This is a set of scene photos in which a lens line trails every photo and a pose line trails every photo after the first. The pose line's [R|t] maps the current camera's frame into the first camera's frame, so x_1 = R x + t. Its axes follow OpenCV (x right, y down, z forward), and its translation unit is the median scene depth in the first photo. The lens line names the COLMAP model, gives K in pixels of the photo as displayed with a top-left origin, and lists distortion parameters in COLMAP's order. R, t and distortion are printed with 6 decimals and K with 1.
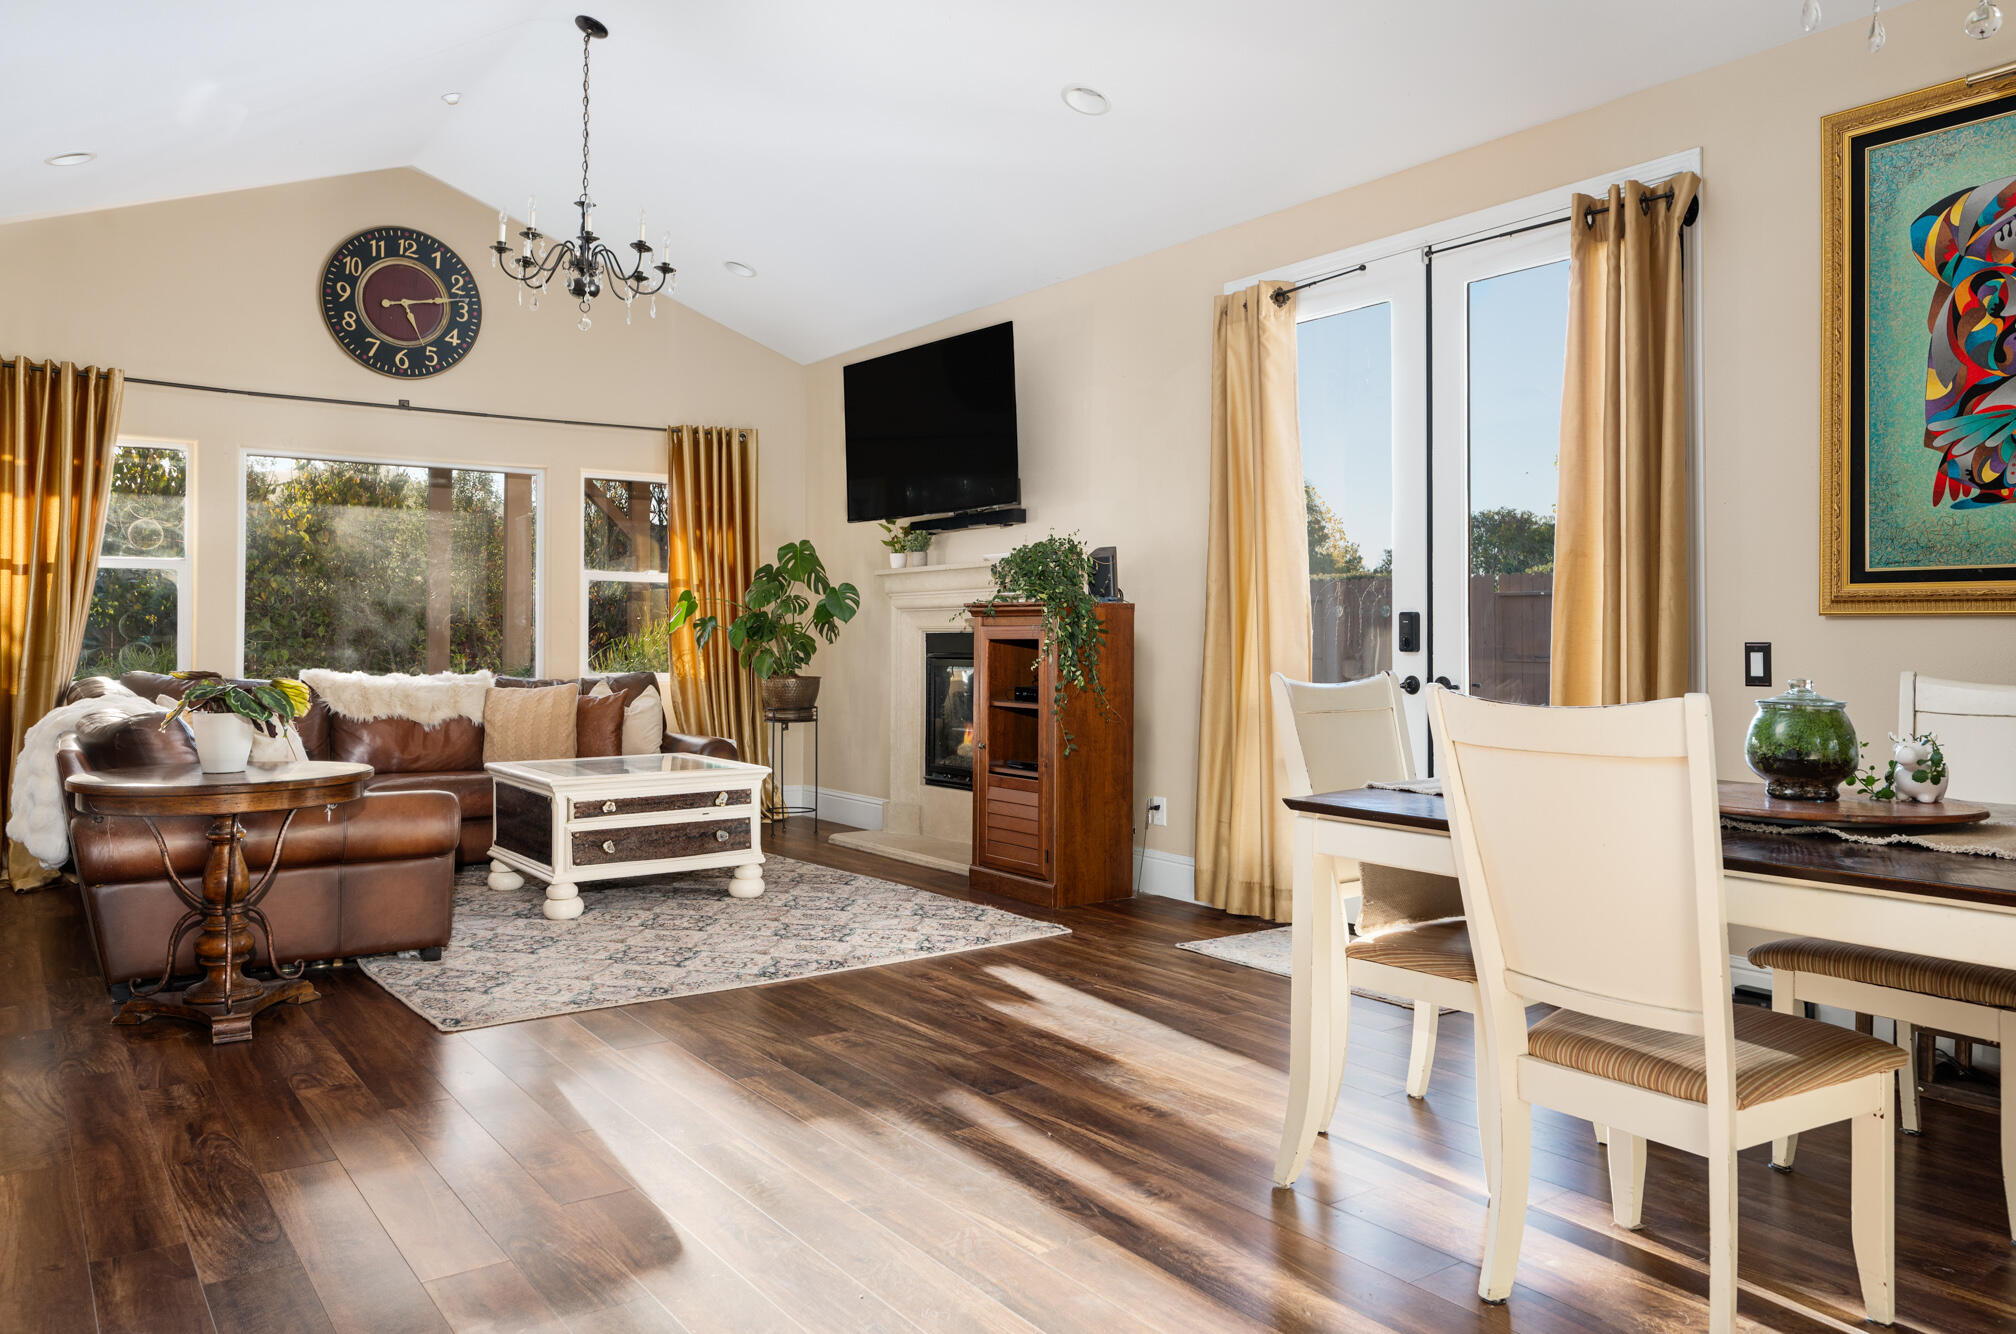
lens RADIAL K [[1351.4, 0, 1009.1], [0, 1351.4, 645.7], [0, 0, 1]] dist [-0.006154, -0.005179]
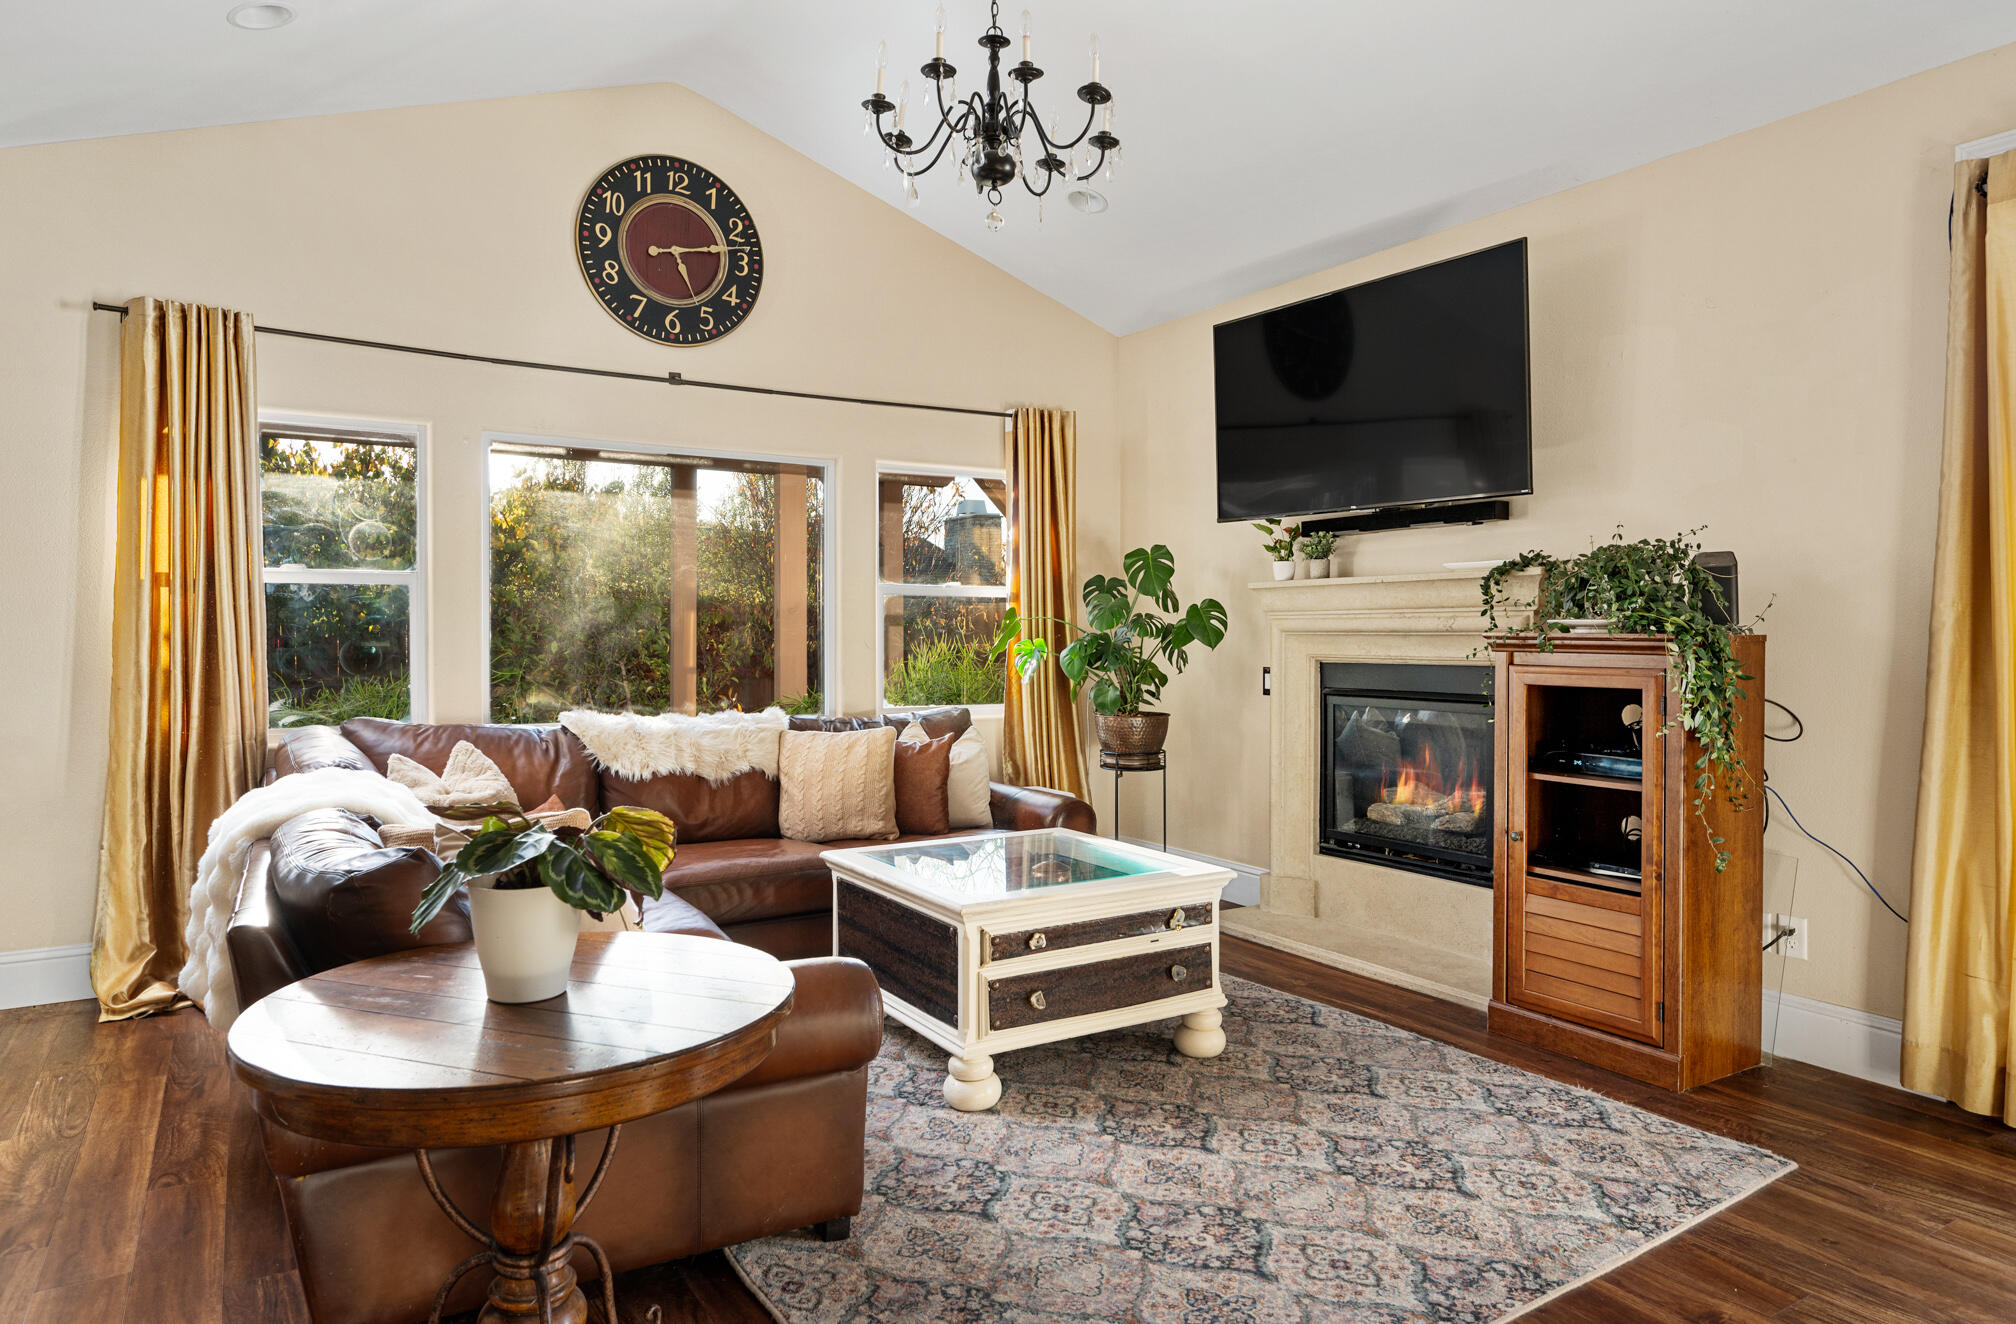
lens RADIAL K [[1192.2, 0, 1008.1], [0, 1192.2, 669.4], [0, 0, 1]] dist [-0.004286, -0.000887]
pose [[0.997176, 0.003735, -0.075001, -0.200089], [-0.001967, 0.999719, 0.023641, -0.022284], [0.075068, -0.023427, 0.996903, 0.307179]]
